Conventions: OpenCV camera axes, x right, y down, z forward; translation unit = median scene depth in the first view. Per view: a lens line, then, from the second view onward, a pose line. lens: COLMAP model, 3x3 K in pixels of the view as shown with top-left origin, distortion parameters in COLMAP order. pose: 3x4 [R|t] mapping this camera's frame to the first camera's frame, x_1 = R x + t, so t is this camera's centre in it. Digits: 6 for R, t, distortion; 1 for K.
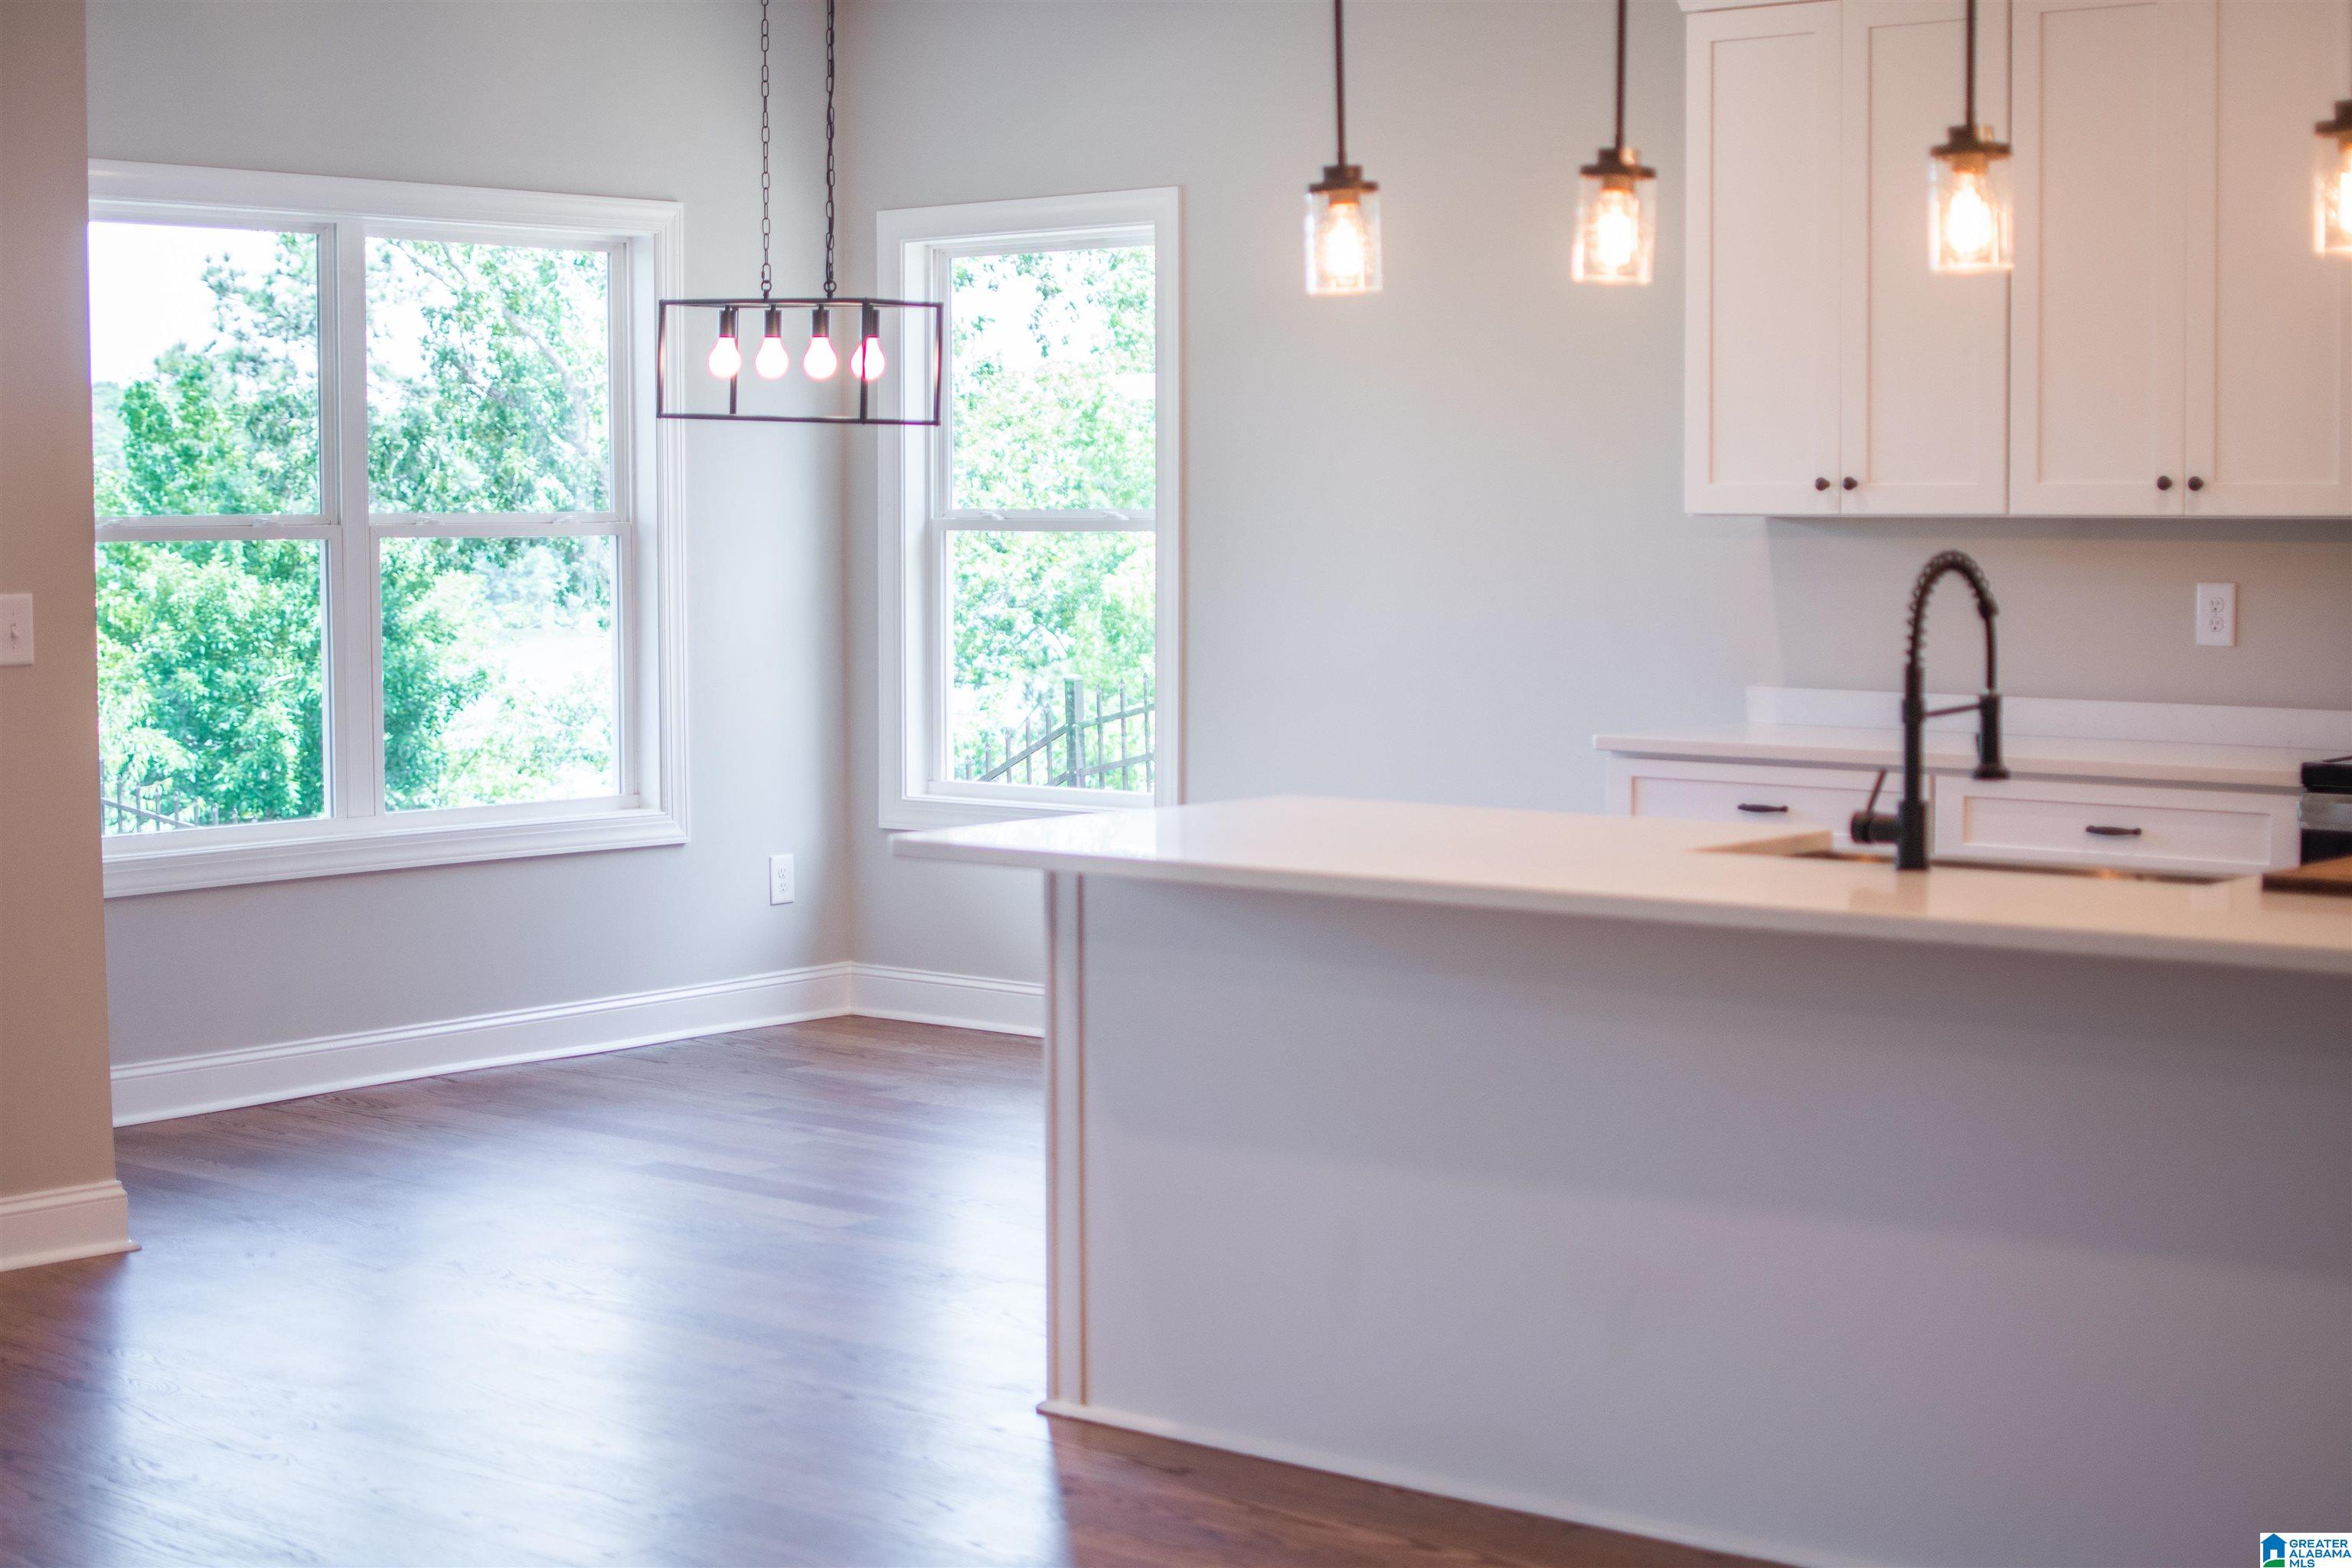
lens RADIAL K [[3607.3, 0, 1177.7], [0, 3607.3, 746.9], [0, 0, 1]] dist [-0.158462, 0.050605]
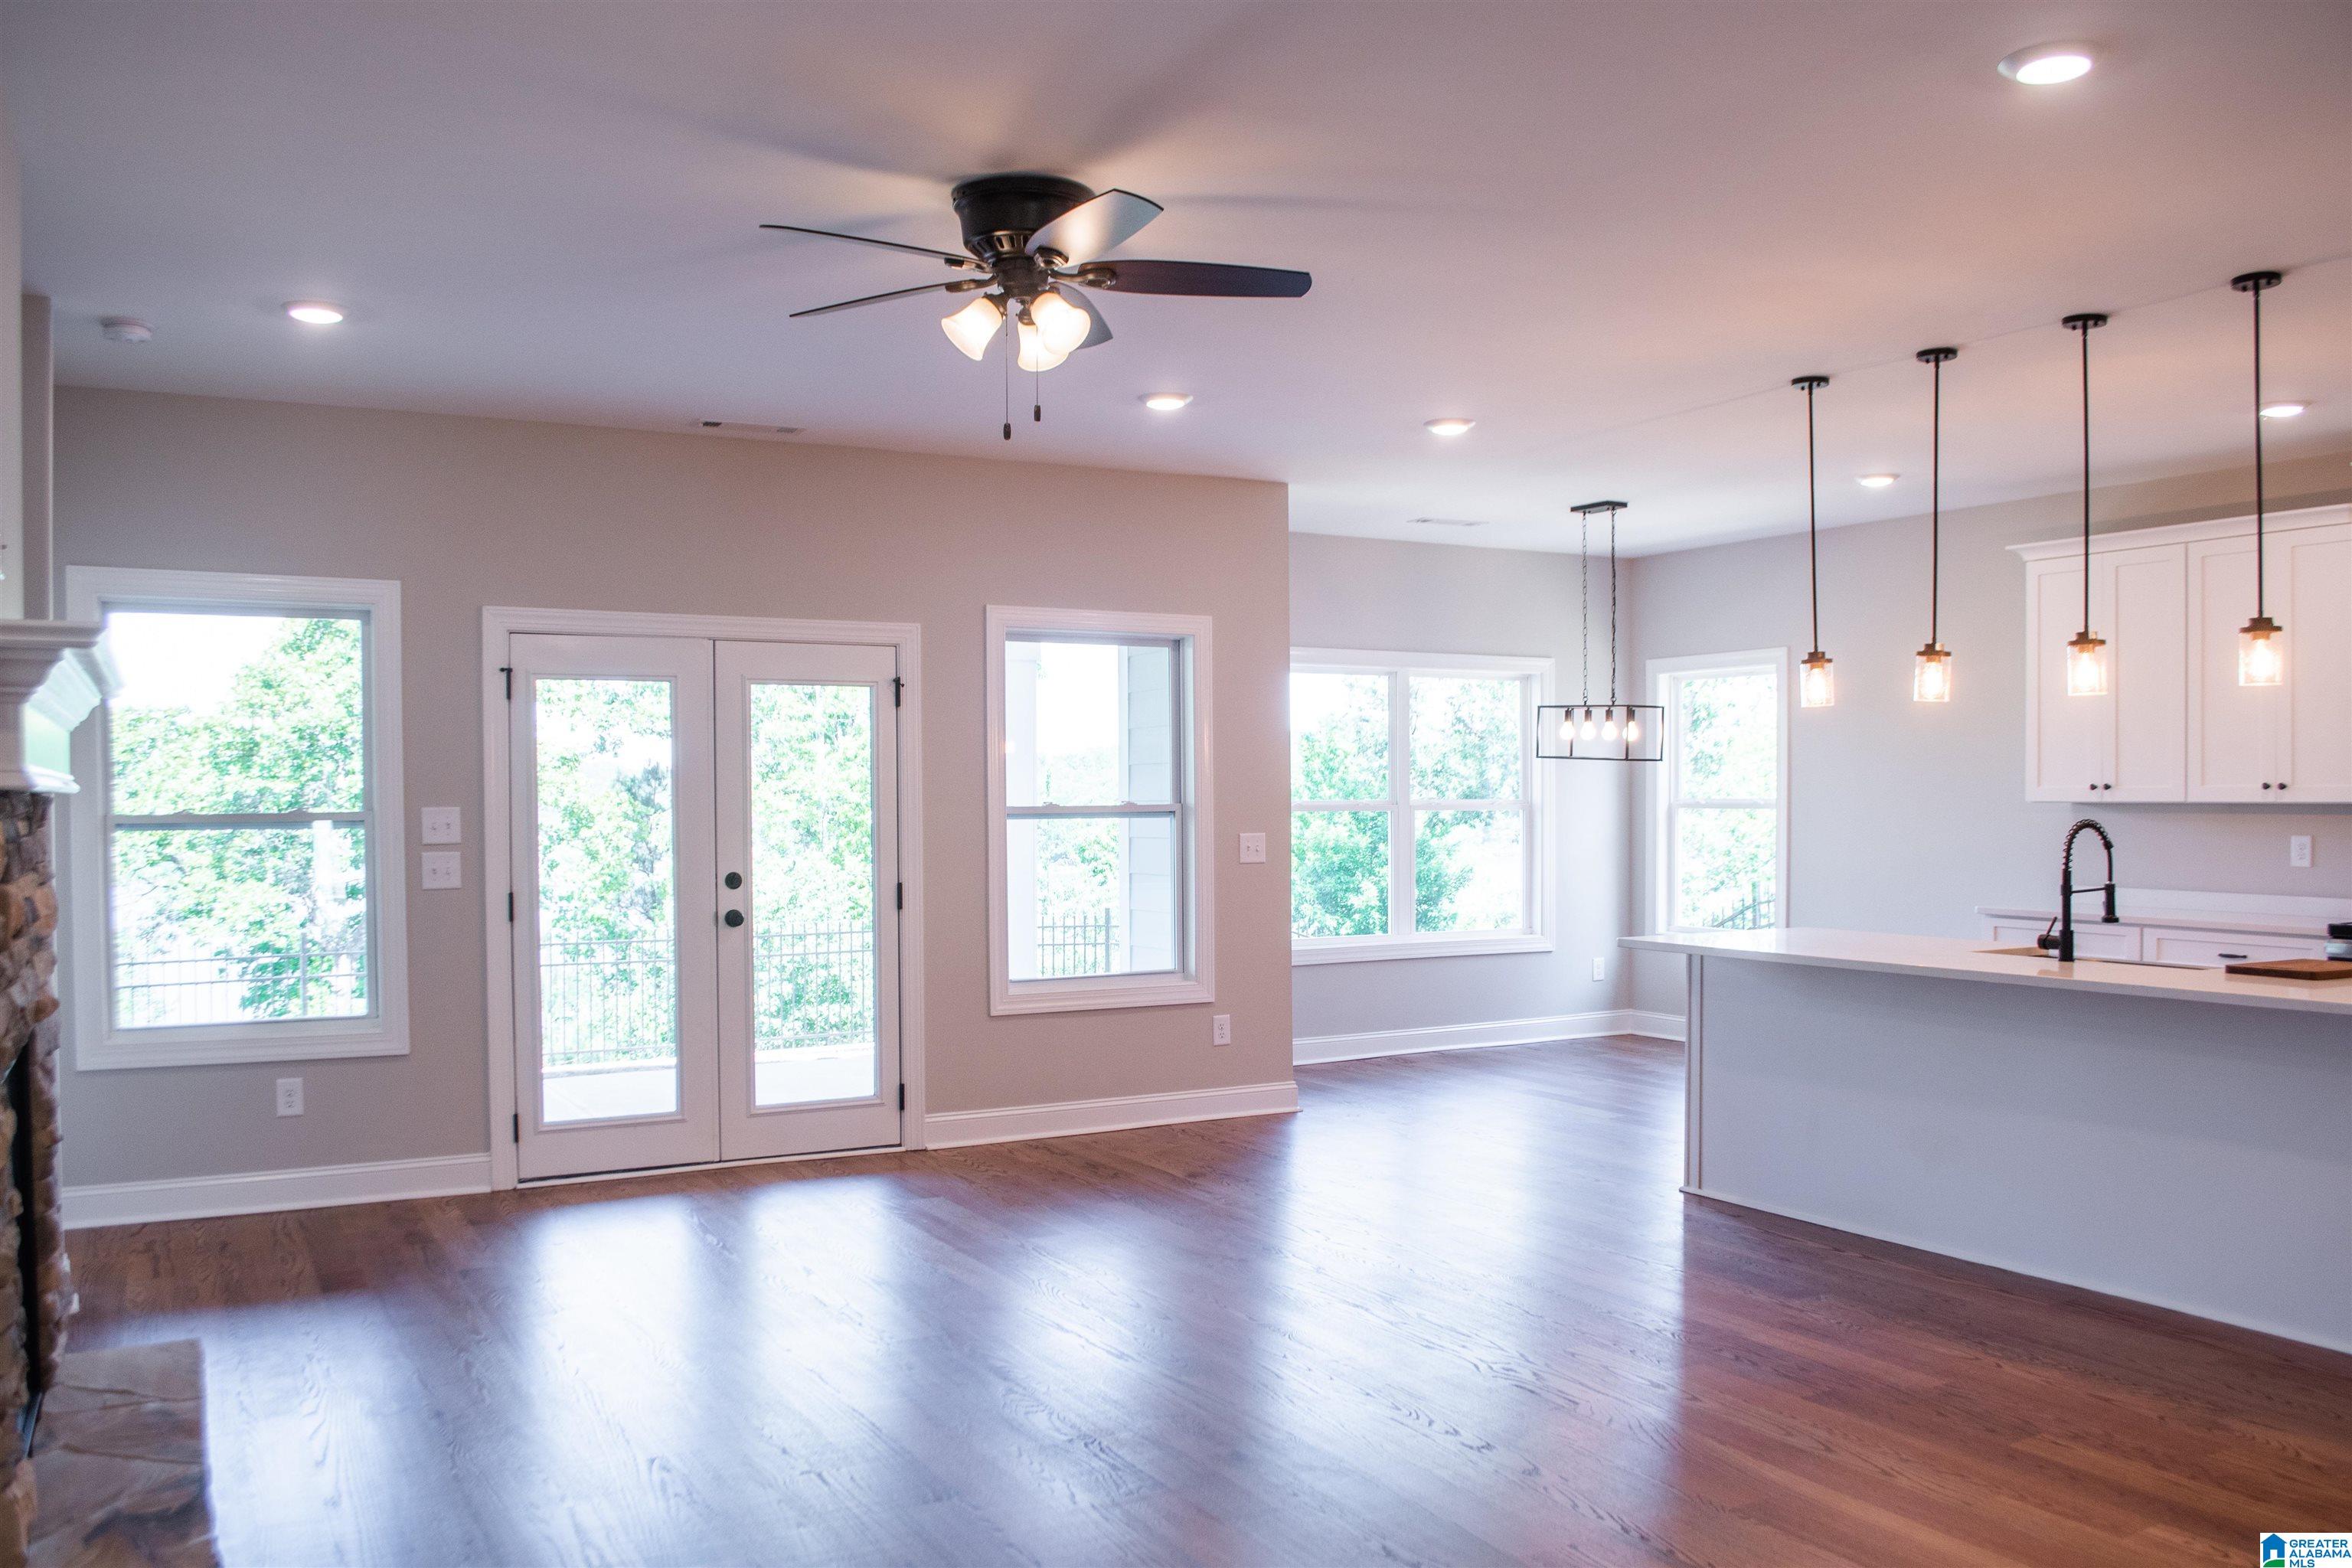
lens RADIAL K [[1864.5, 0, 1161.2], [0, 1864.5, 829.8], [0, 0, 1]] dist [-0.081016, 0.006333]
pose [[0.934621, 0.006413, -0.355587, 0.051978], [-0.023273, 0.998797, -0.043155, 0.009499], [0.354882, 0.048609, 0.933646, -0.175461]]
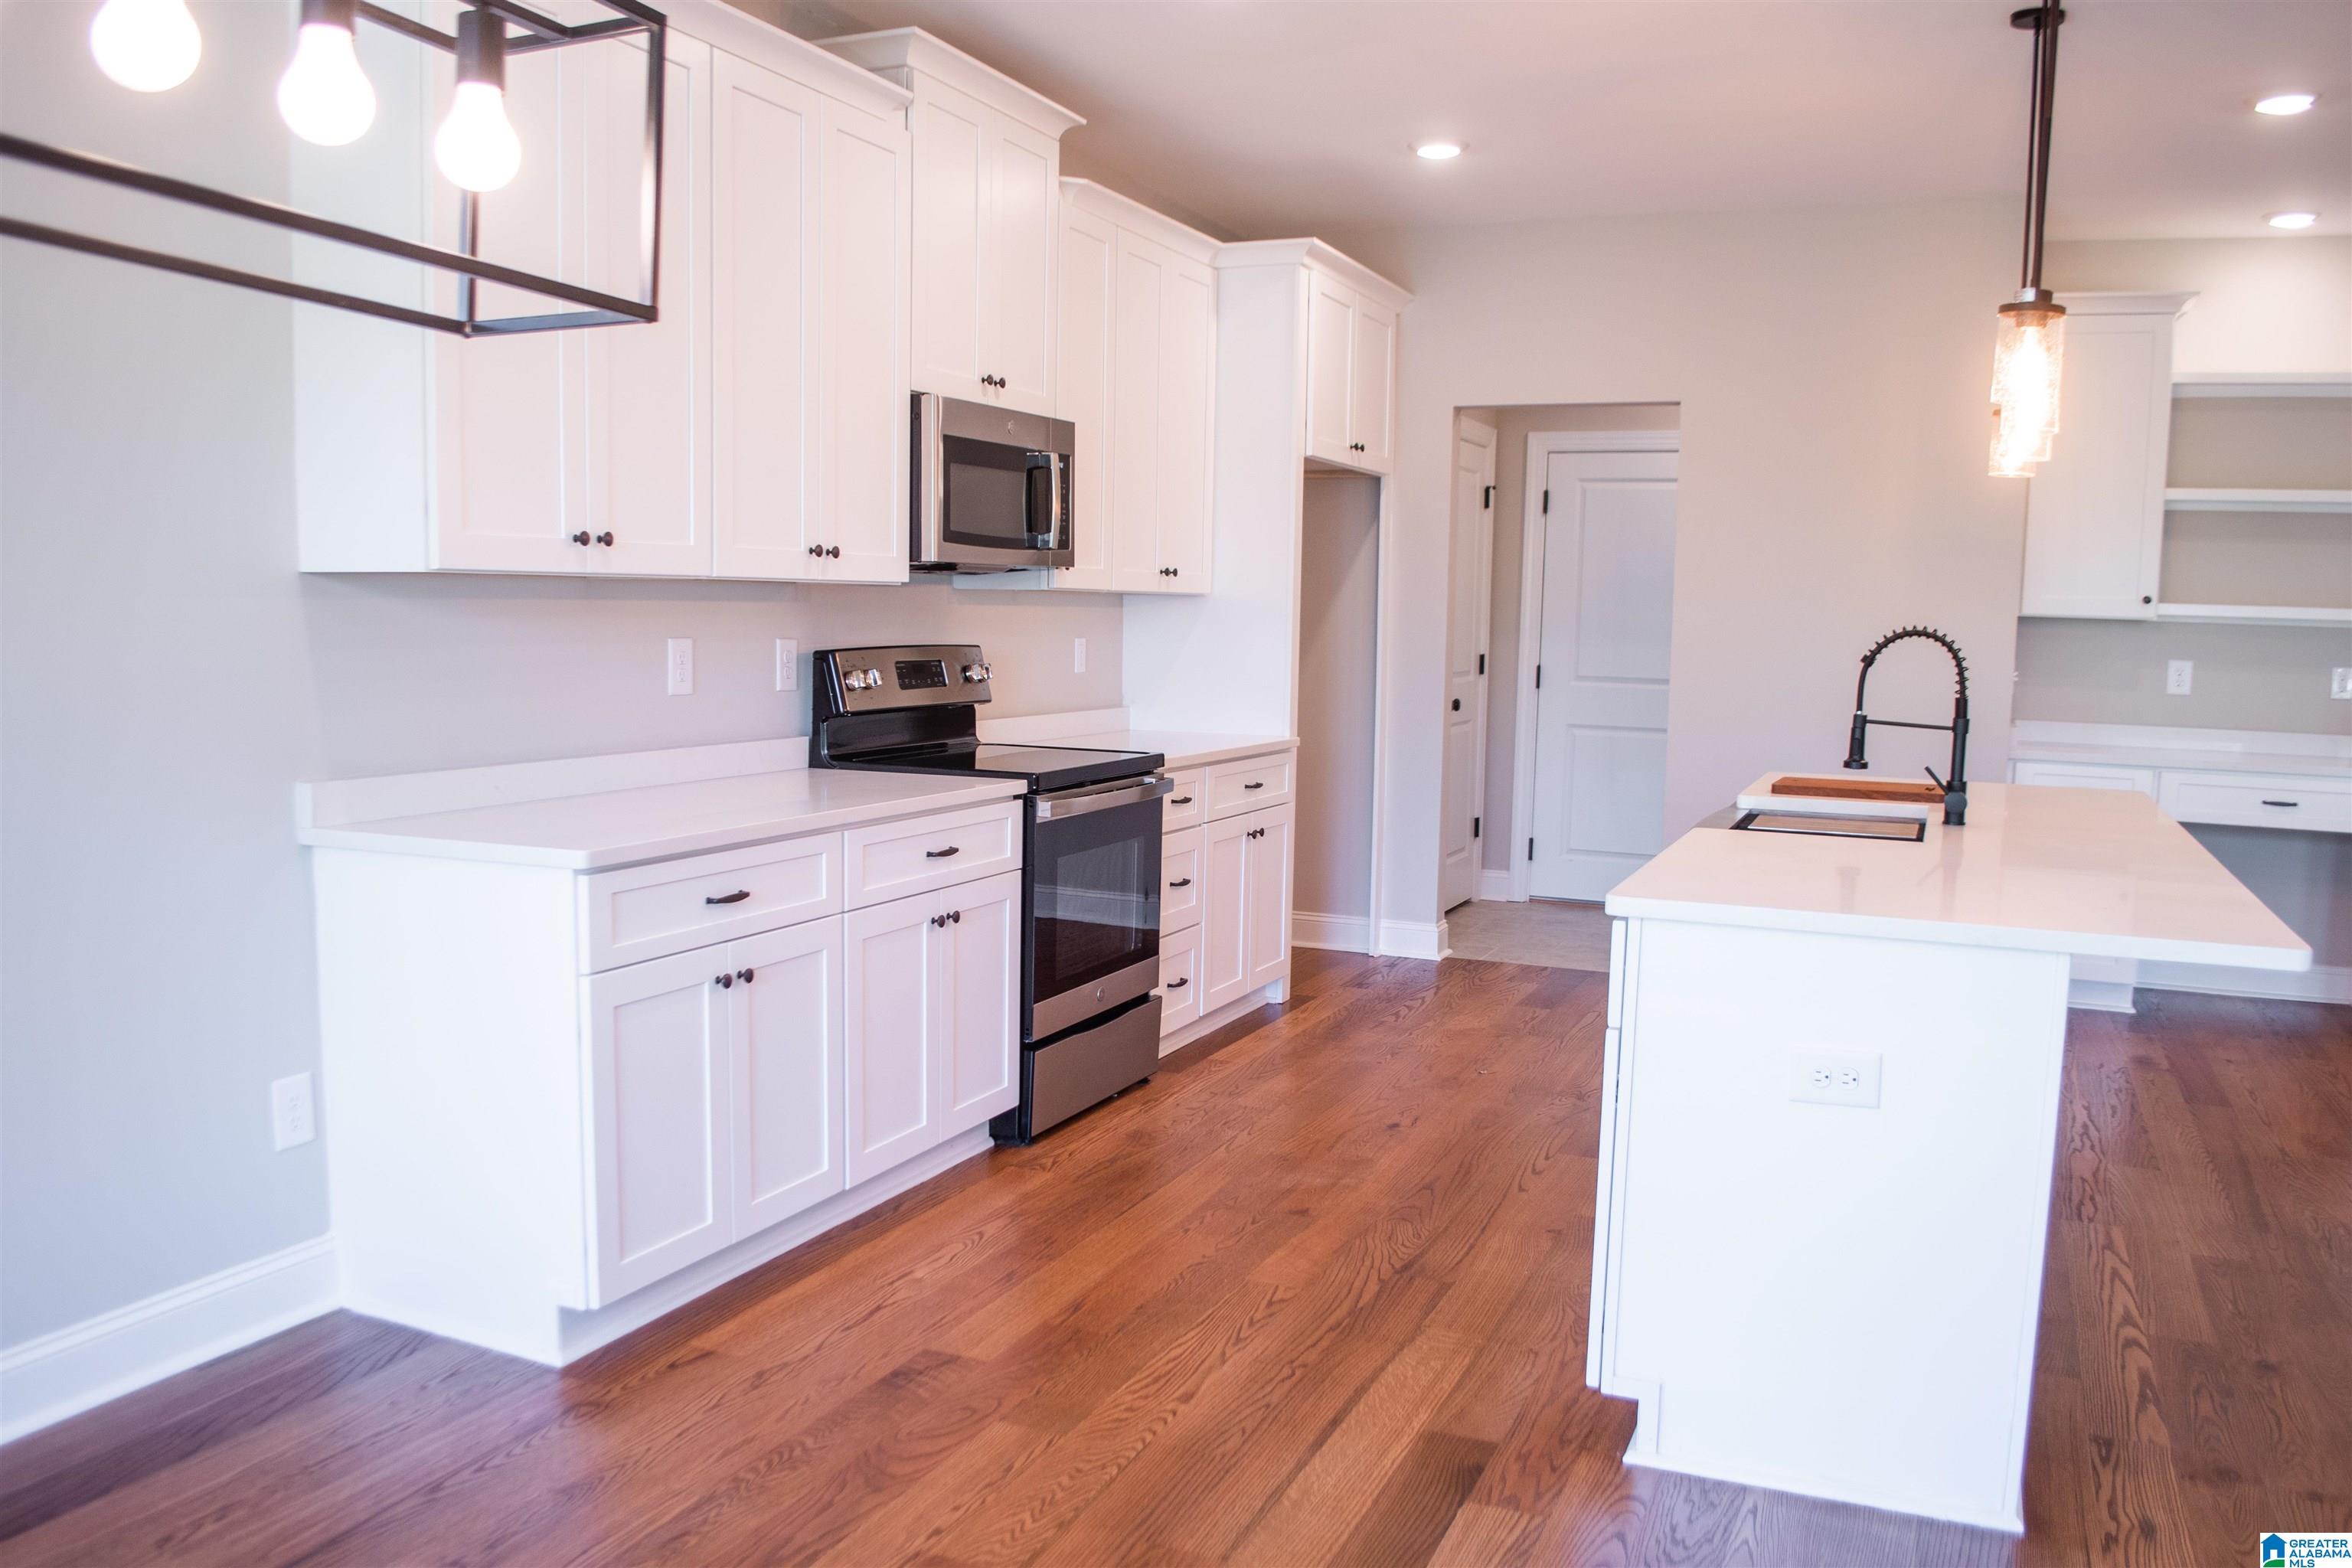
lens RADIAL K [[1852.5, 0, 1162.9], [0, 1852.5, 836.8], [0, 0, 1]] dist [-0.075148, 0.007524]
pose [[-0.280368, -0.127886, 0.951335, -0.307522], [0.041189, 0.988570, 0.145030, -0.060604], [-0.959008, 0.079846, -0.271896, 0.999462]]
